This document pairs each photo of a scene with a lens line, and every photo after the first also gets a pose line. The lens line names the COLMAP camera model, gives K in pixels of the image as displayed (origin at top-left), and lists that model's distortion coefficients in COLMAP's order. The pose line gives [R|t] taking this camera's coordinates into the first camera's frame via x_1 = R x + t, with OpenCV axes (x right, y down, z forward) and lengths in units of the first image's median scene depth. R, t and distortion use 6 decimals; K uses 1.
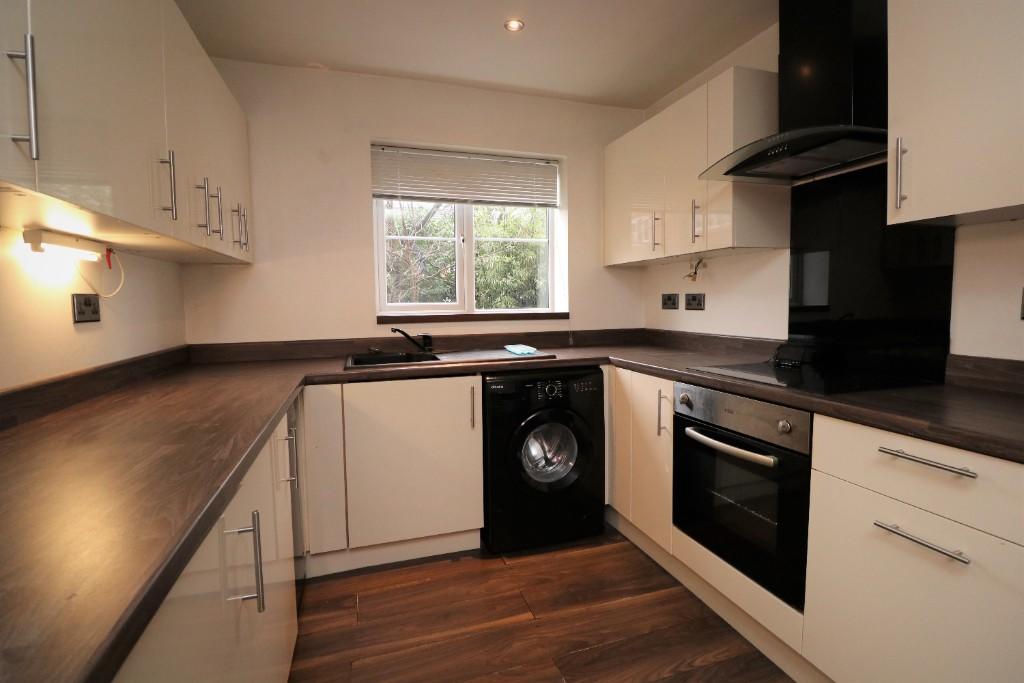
lens RADIAL K [[494.0, 0, 515.0], [0, 494.0, 337.0], [0, 0, 1]] dist [-0.006383, -0.000419]
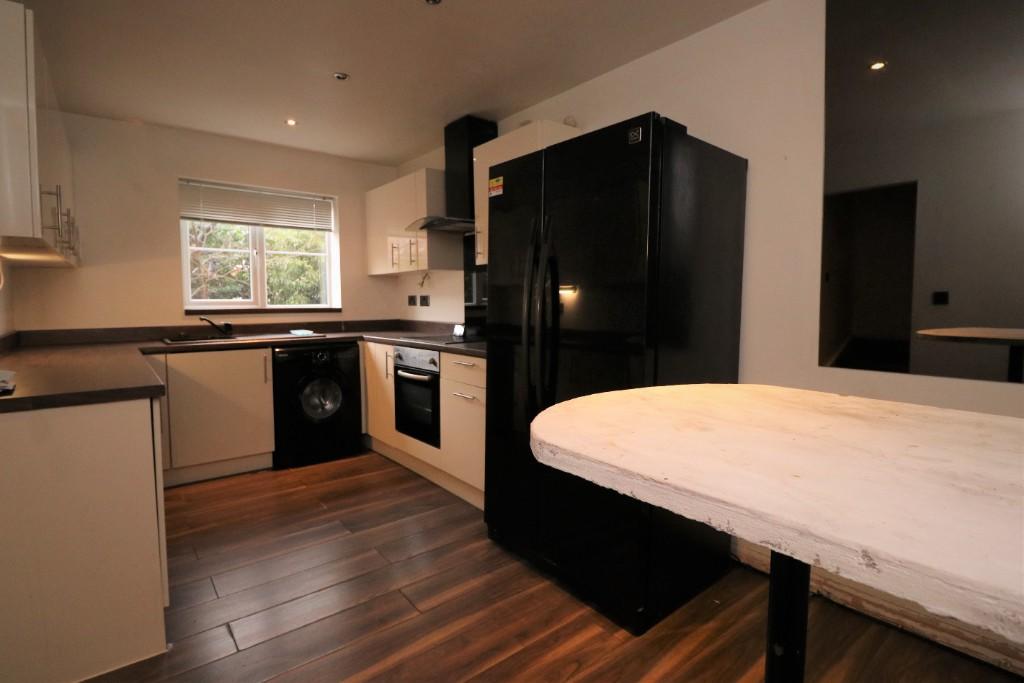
lens RADIAL K [[494.0, 0, 511.9], [0, 494.0, 333.5], [0, 0, 1]] dist [-0.006383, -0.000419]
pose [[0.931046, -0.014928, 0.364596, 0.055609], [0.017456, 0.999841, -0.003639, 0.042833], [-0.364484, 0.009753, 0.931159, -0.558965]]
